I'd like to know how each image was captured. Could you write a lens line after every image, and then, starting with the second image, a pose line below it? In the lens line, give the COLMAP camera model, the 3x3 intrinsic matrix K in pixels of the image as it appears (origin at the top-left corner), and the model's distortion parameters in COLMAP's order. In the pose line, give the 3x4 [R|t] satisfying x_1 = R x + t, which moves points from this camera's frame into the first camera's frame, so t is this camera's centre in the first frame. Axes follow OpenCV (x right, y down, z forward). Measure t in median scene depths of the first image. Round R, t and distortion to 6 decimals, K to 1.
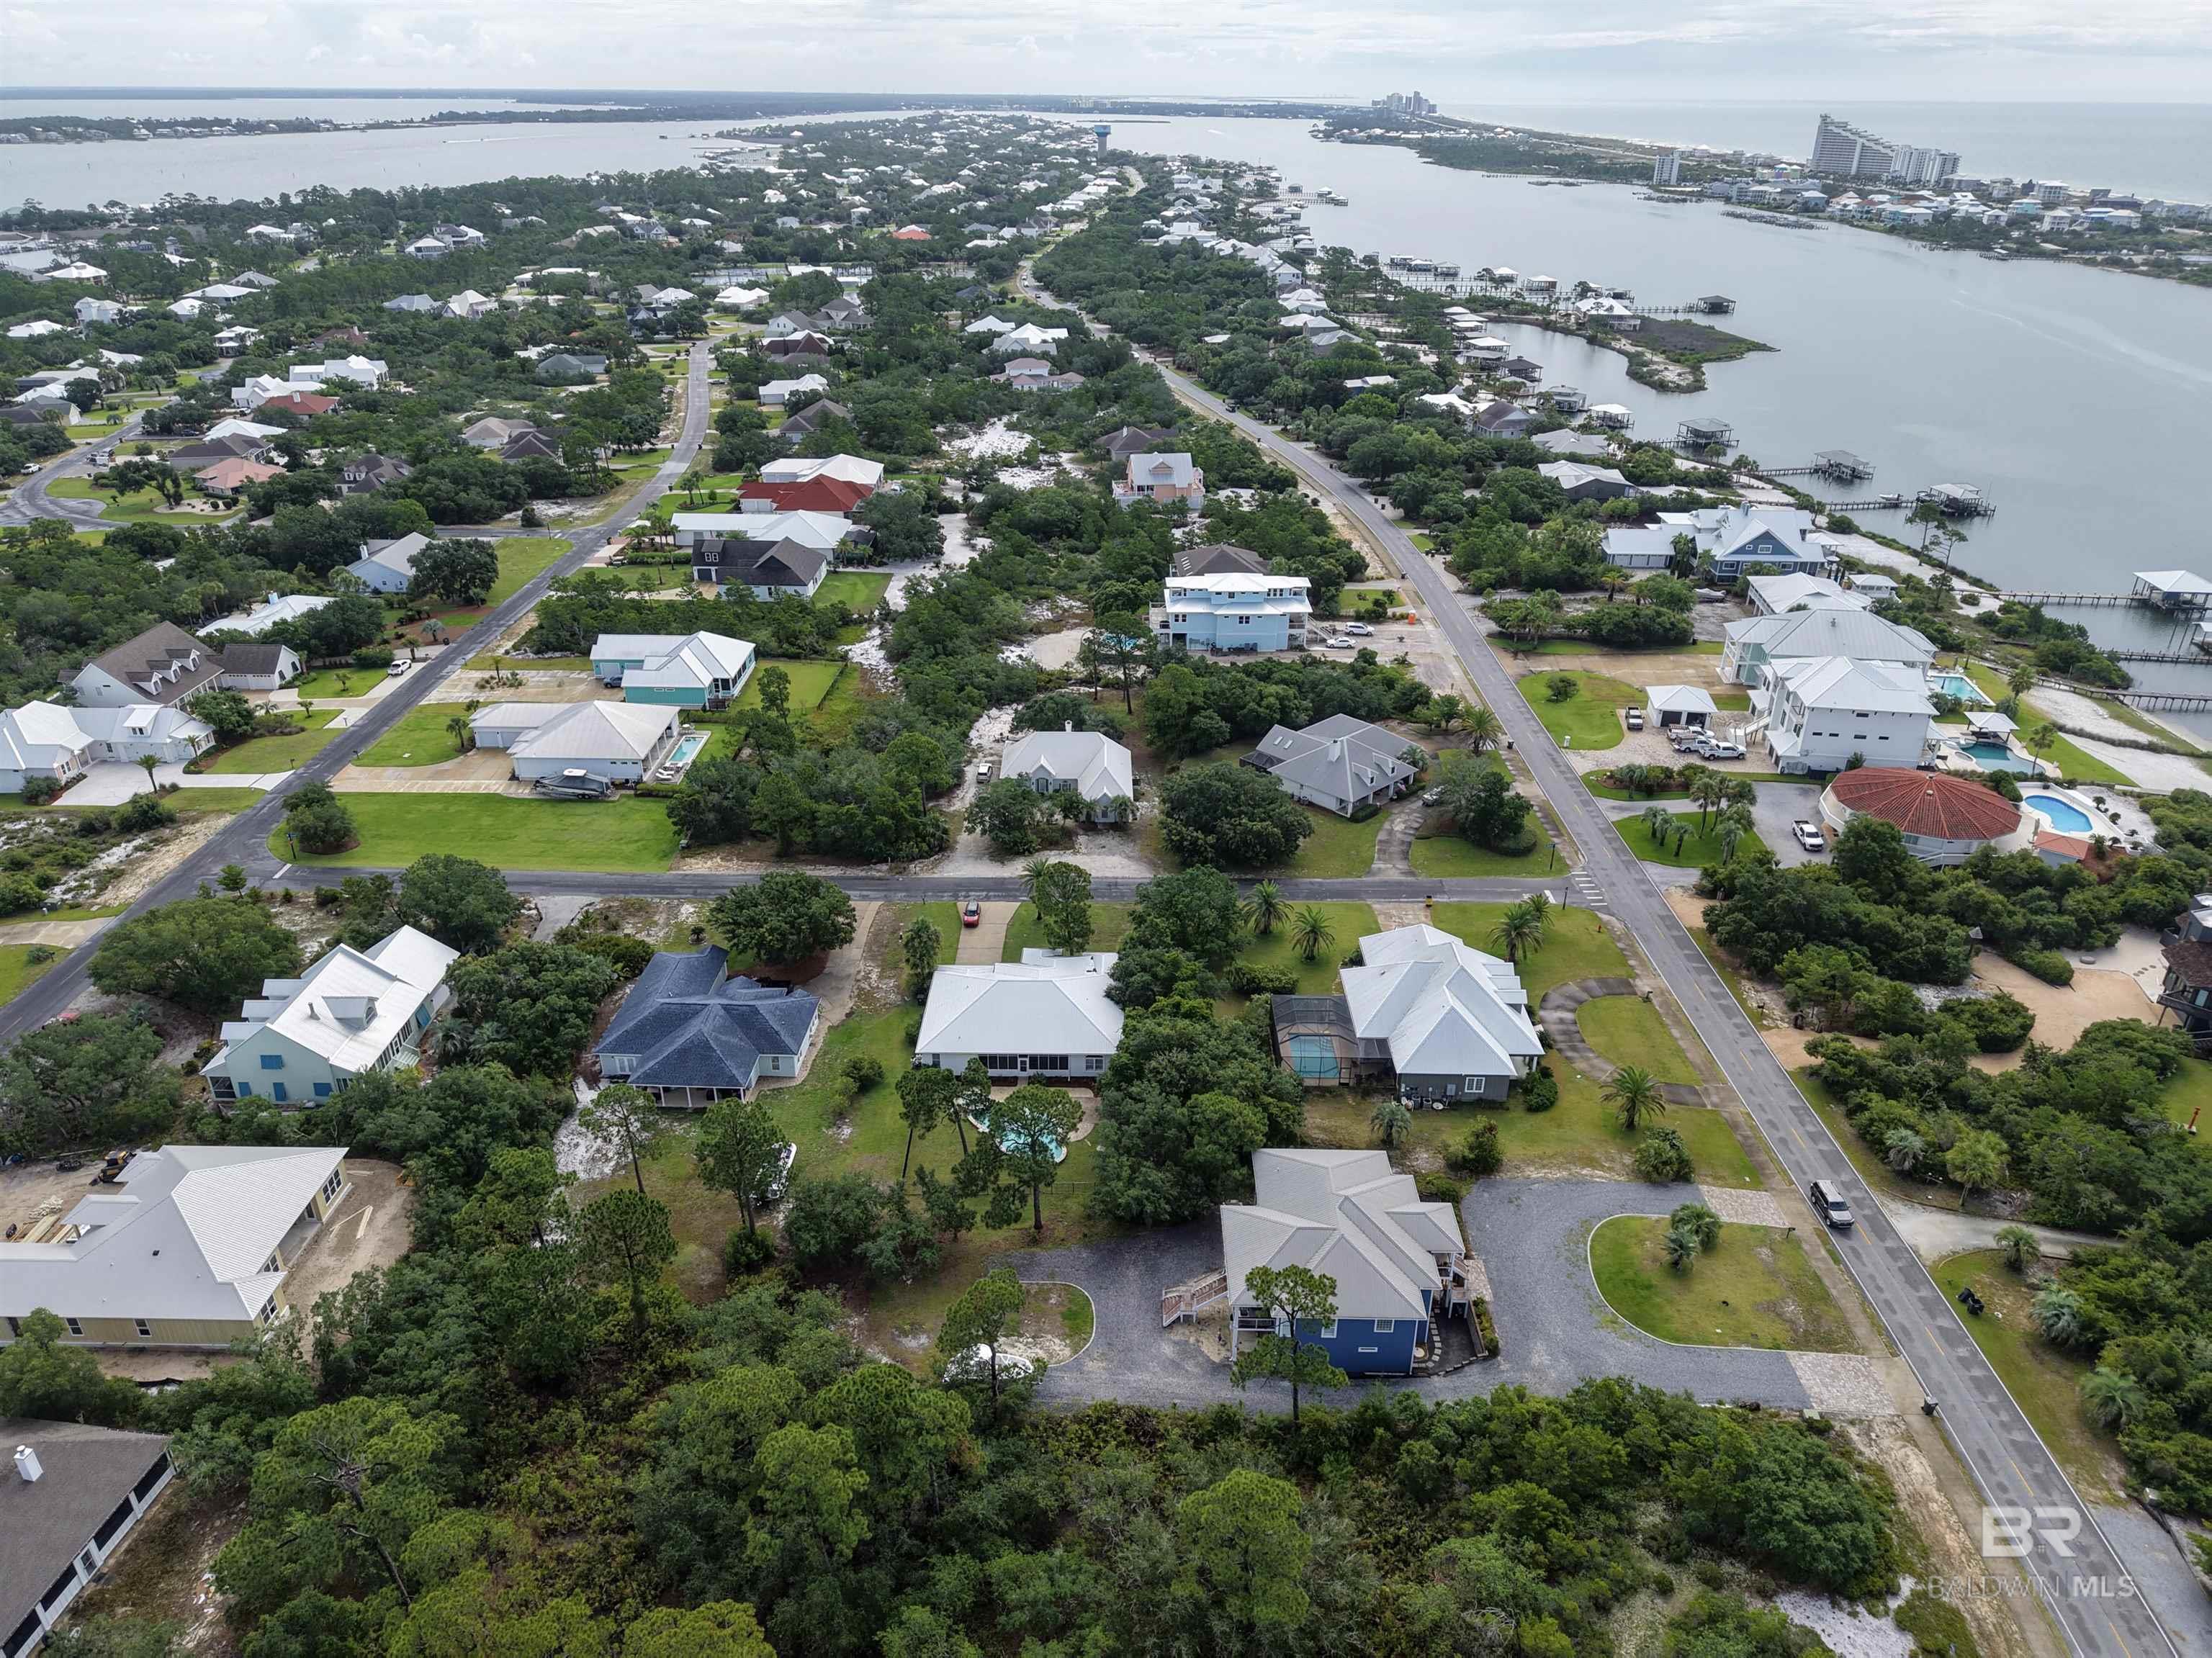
lens RADIAL K [[1470.7, 0, 1106.0], [0, 1470.7, 829.0], [0, 0, 1]] dist [0.025790, -0.020713]
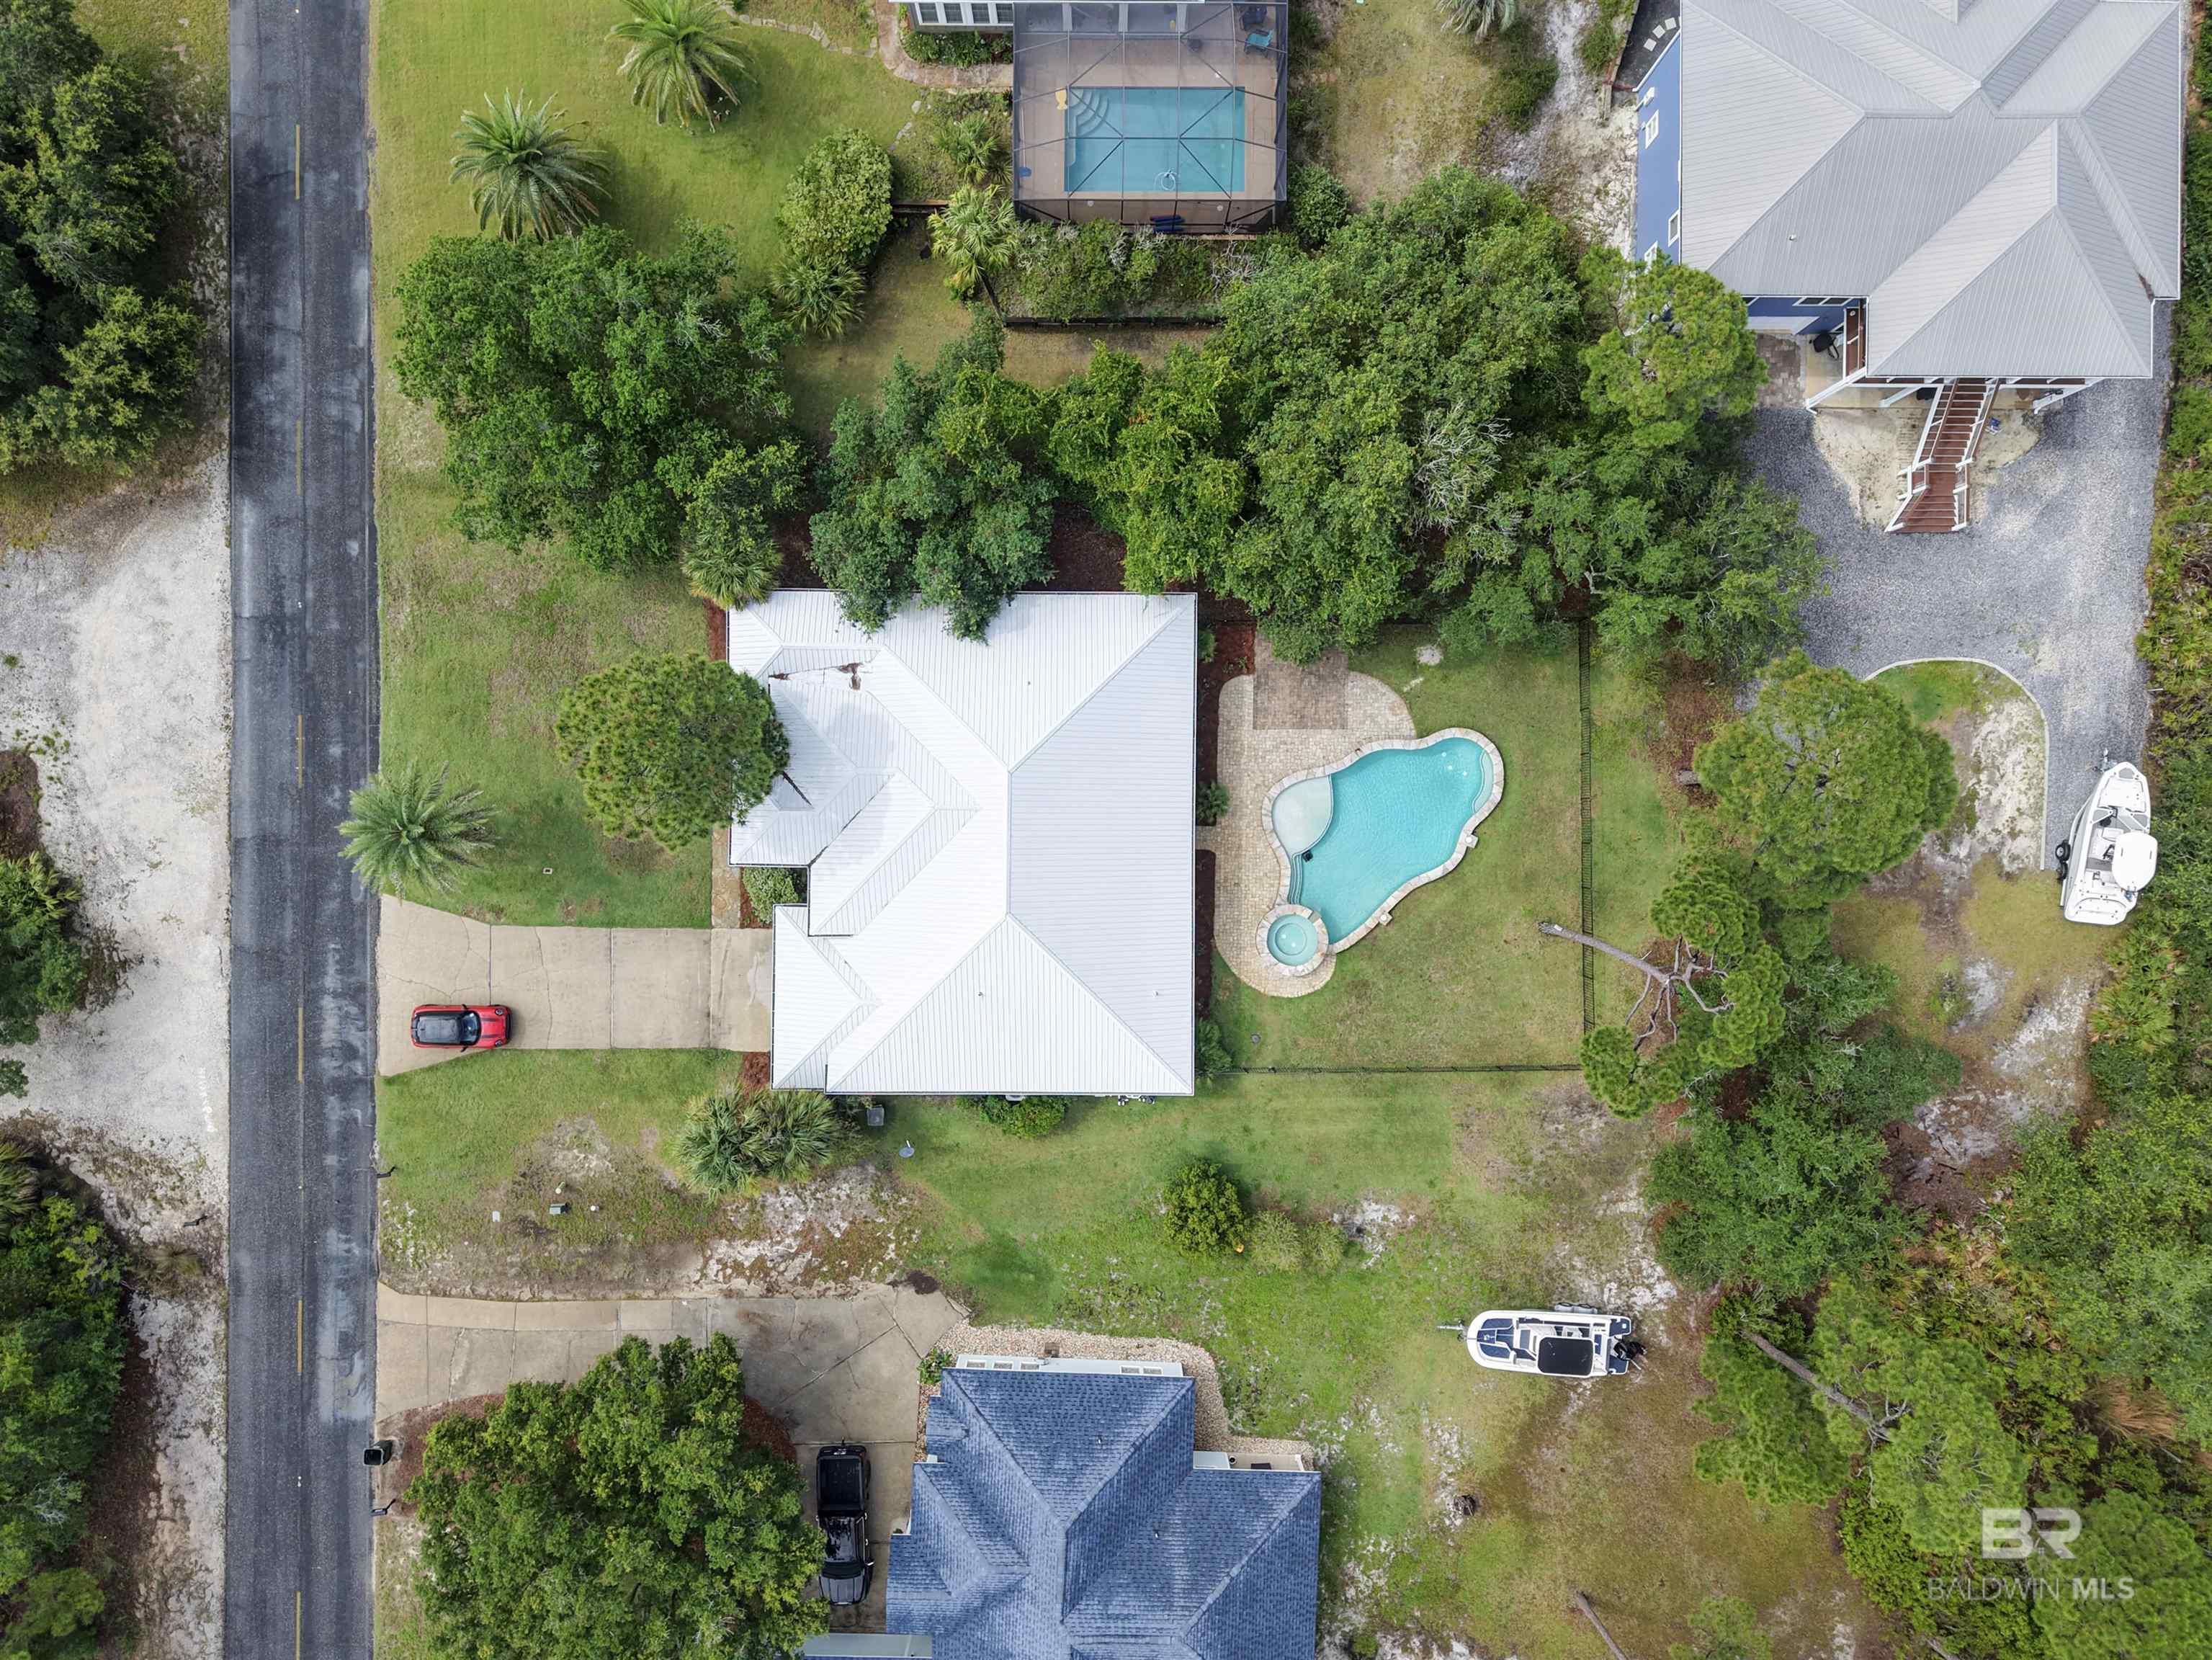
lens RADIAL K [[1471.1, 0, 1106.0], [0, 1471.1, 830.0], [0, 0, 1]] dist [0.025790, -0.020713]
pose [[-0.007350, -0.999972, 0.001377, -0.045152], [0.444320, -0.002033, 0.895866, -0.189269], [-0.895838, 0.007197, 0.444323, 0.693626]]
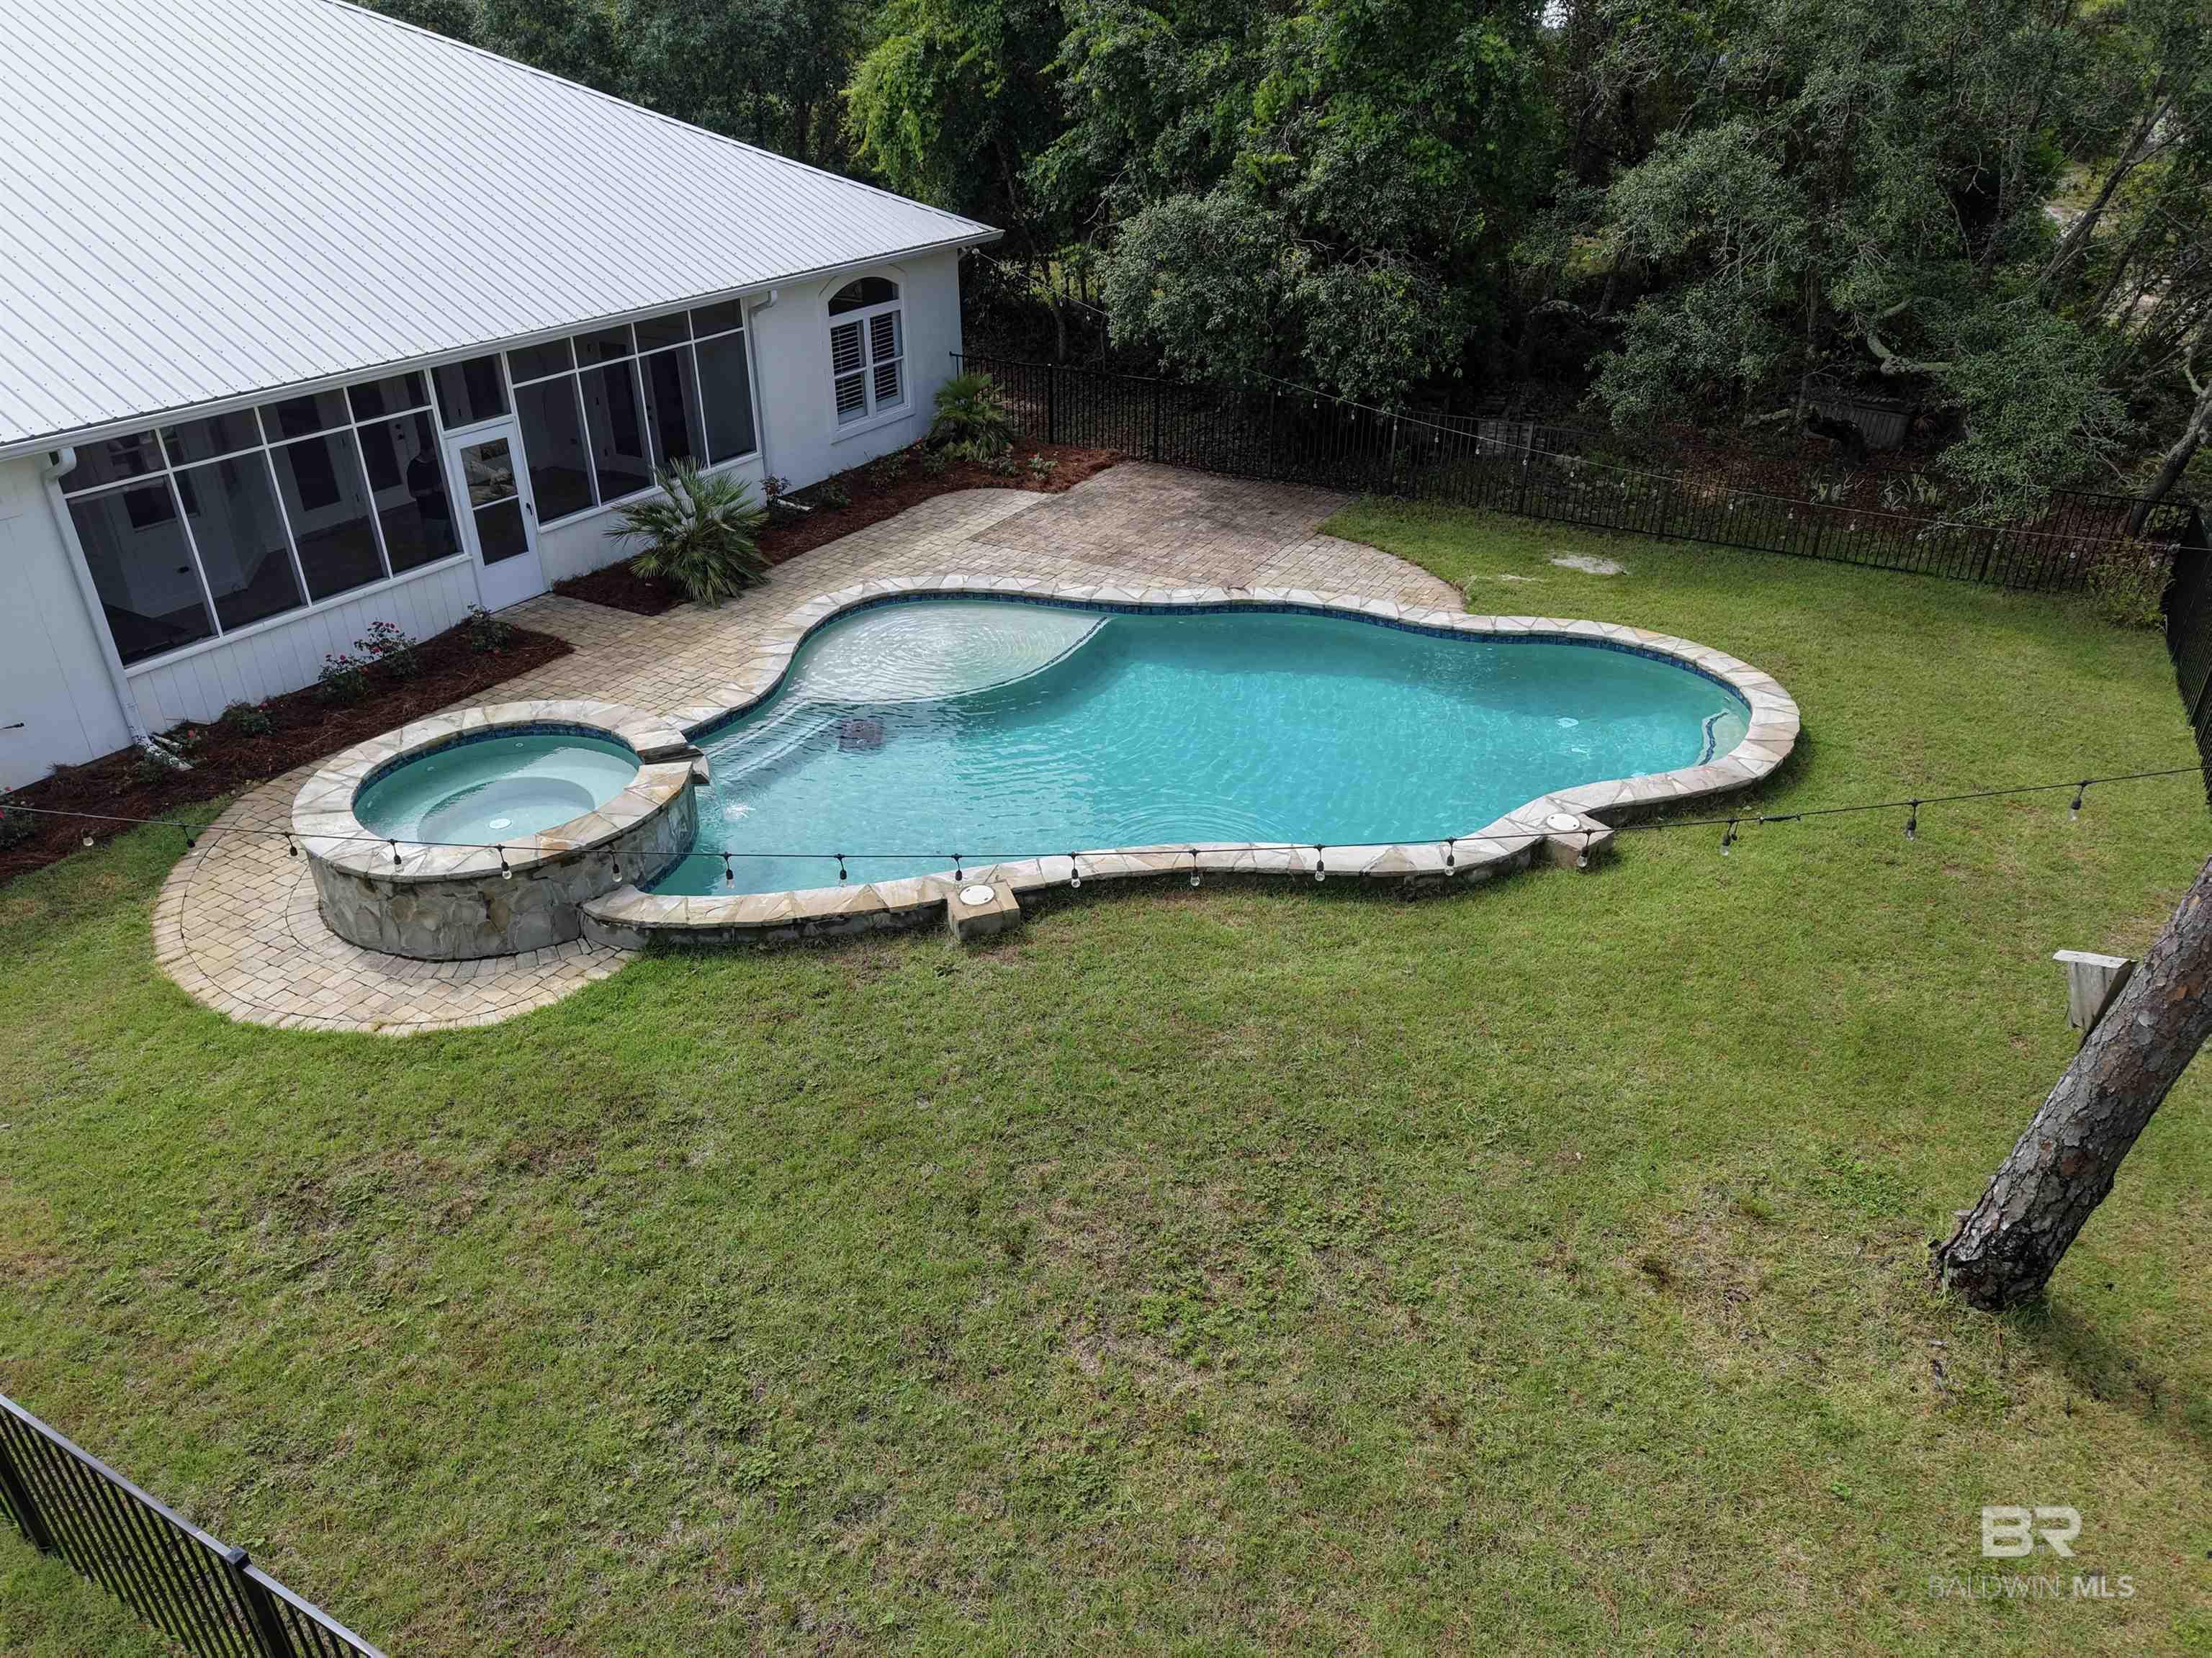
lens RADIAL K [[1470.7, 0, 1106.0], [0, 1470.7, 829.0], [0, 0, 1]] dist [0.025790, -0.020713]
pose [[0.480148, -0.422973, 0.768474, -0.112445], [0.391039, 0.887411, 0.244113, 0.147712], [-0.785205, 0.183293, 0.591487, 0.749816]]
